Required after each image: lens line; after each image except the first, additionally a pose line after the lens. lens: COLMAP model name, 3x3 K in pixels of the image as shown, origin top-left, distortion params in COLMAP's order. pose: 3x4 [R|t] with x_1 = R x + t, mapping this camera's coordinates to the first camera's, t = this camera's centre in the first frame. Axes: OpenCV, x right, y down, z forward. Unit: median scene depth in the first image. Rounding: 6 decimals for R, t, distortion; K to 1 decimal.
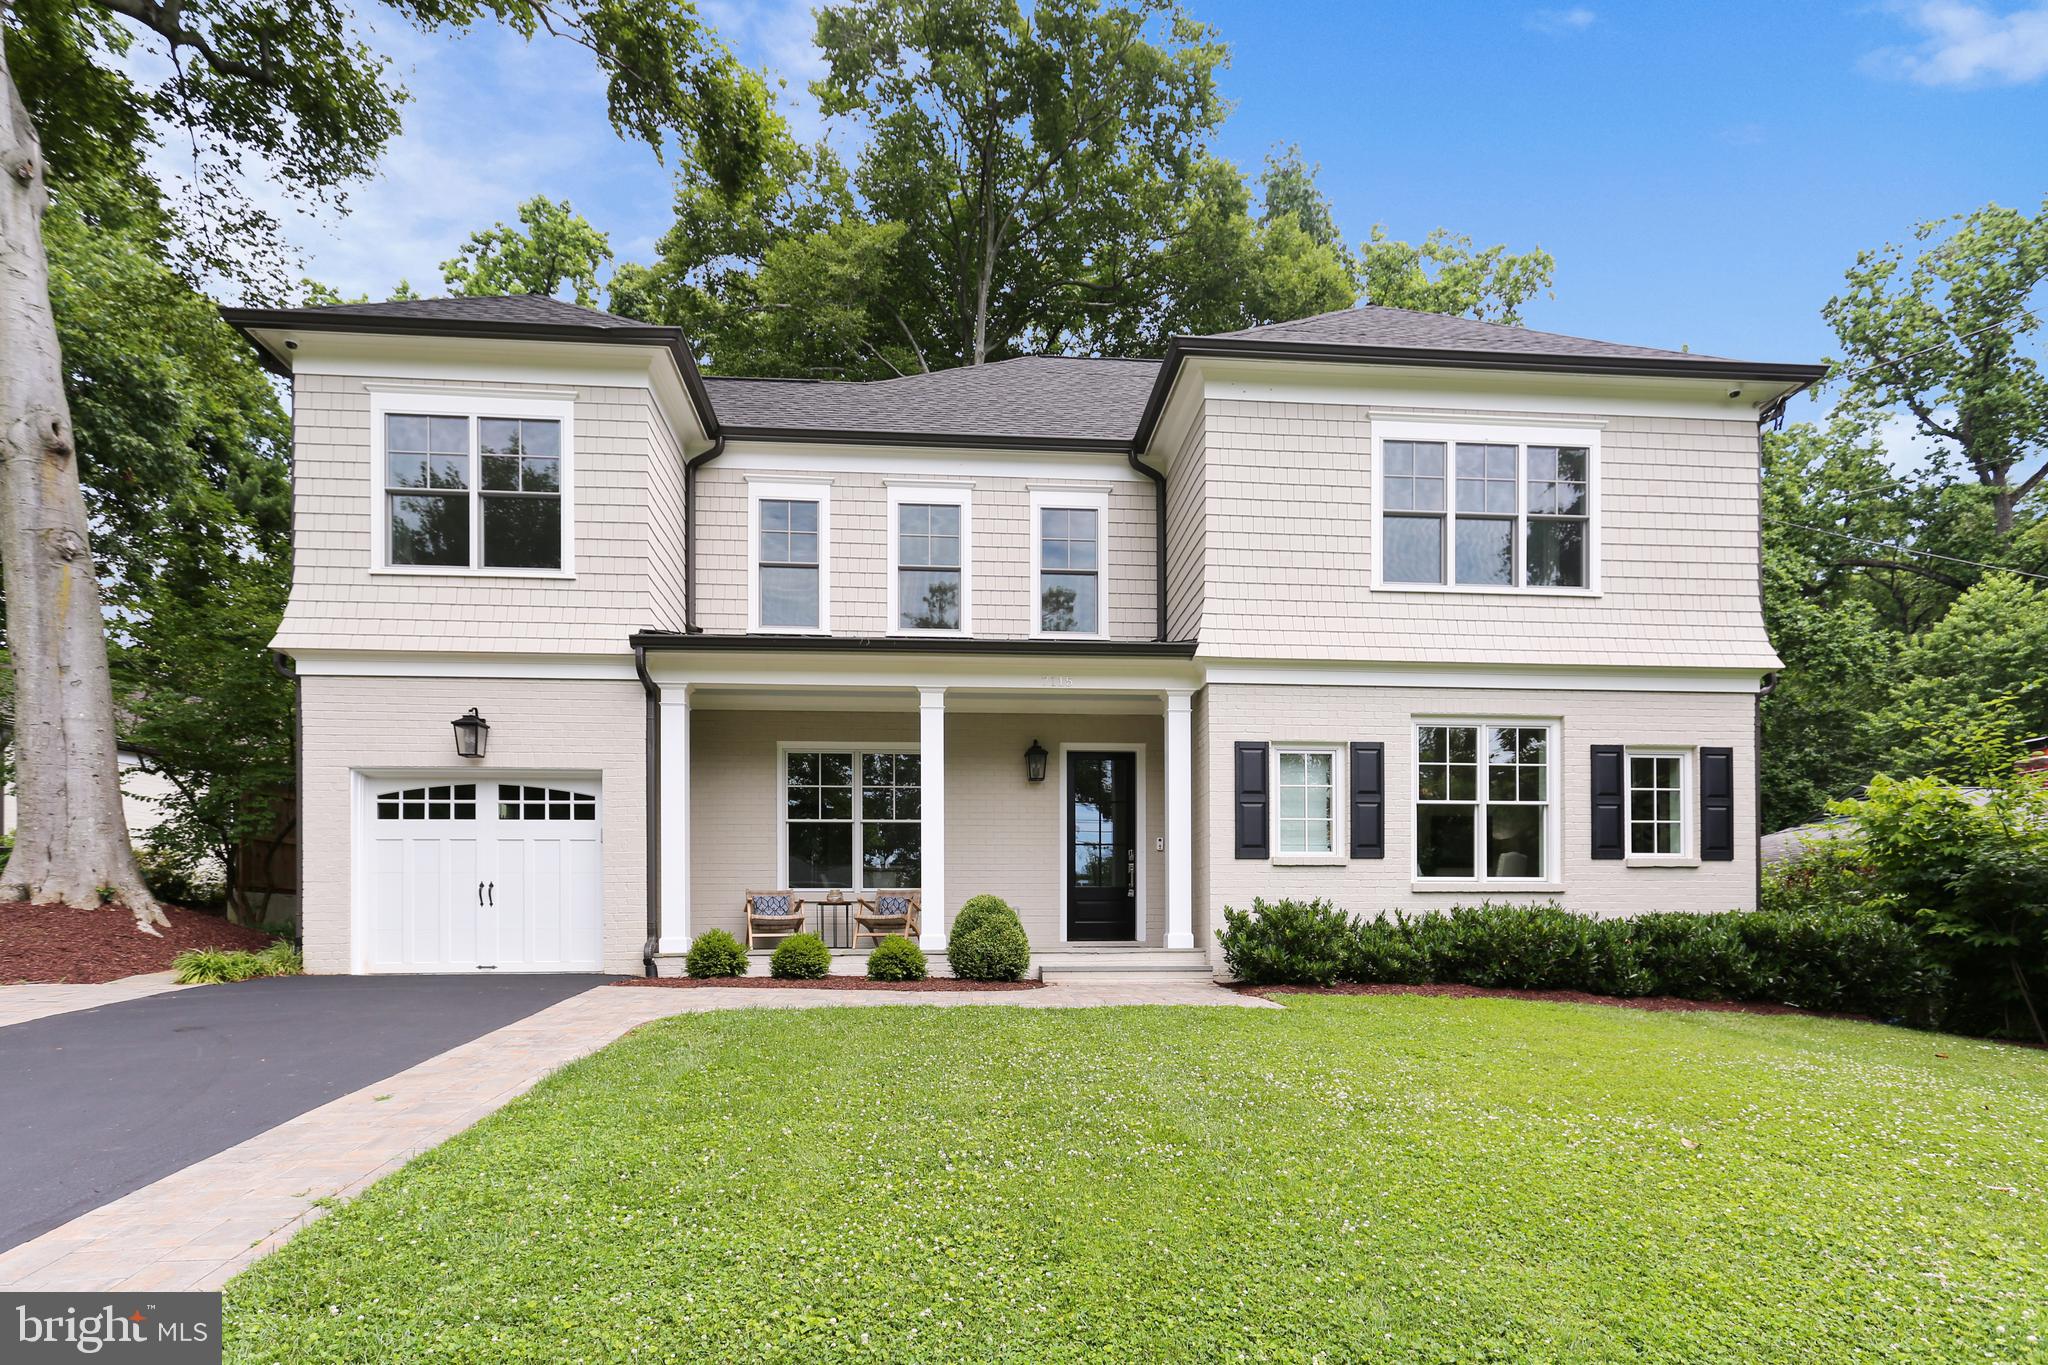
lens RADIAL K [[968.4, 0, 1024.0], [0, 968.4, 682.5], [0, 0, 1]] dist [0.006052, 0.001019]
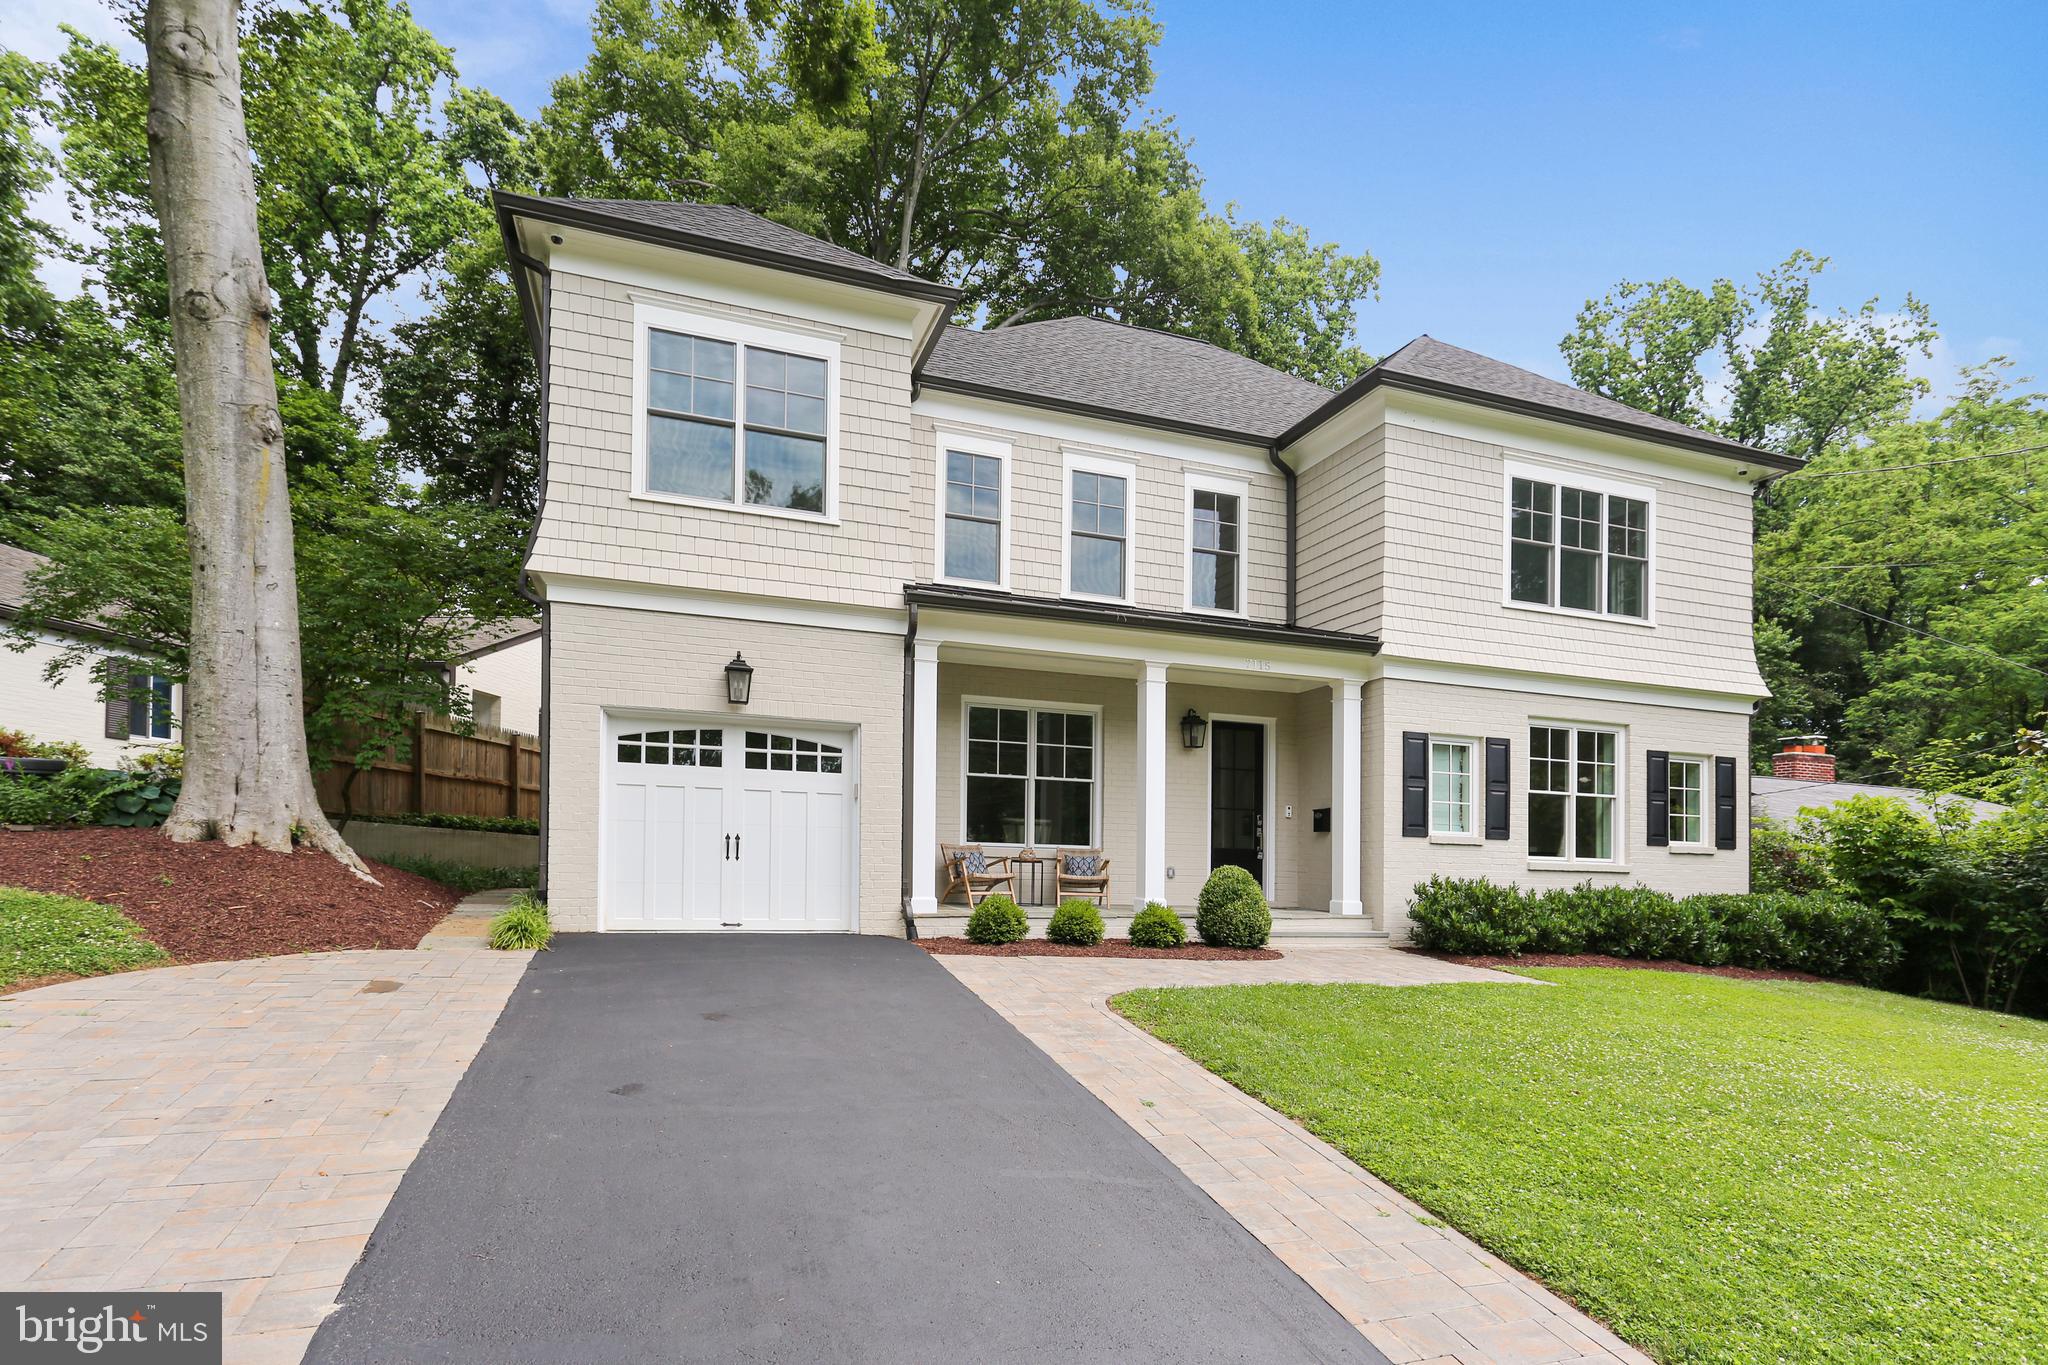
lens RADIAL K [[978.3, 0, 1023.9], [0, 978.3, 571.5], [0, 0, 1]] dist [0.004152, 0.000063]
pose [[0.966128, 0.100878, 0.237530, -0.509766], [-0.096200, 0.994872, -0.031234, -0.047172], [-0.239463, 0.007326, 0.970878, -0.006006]]
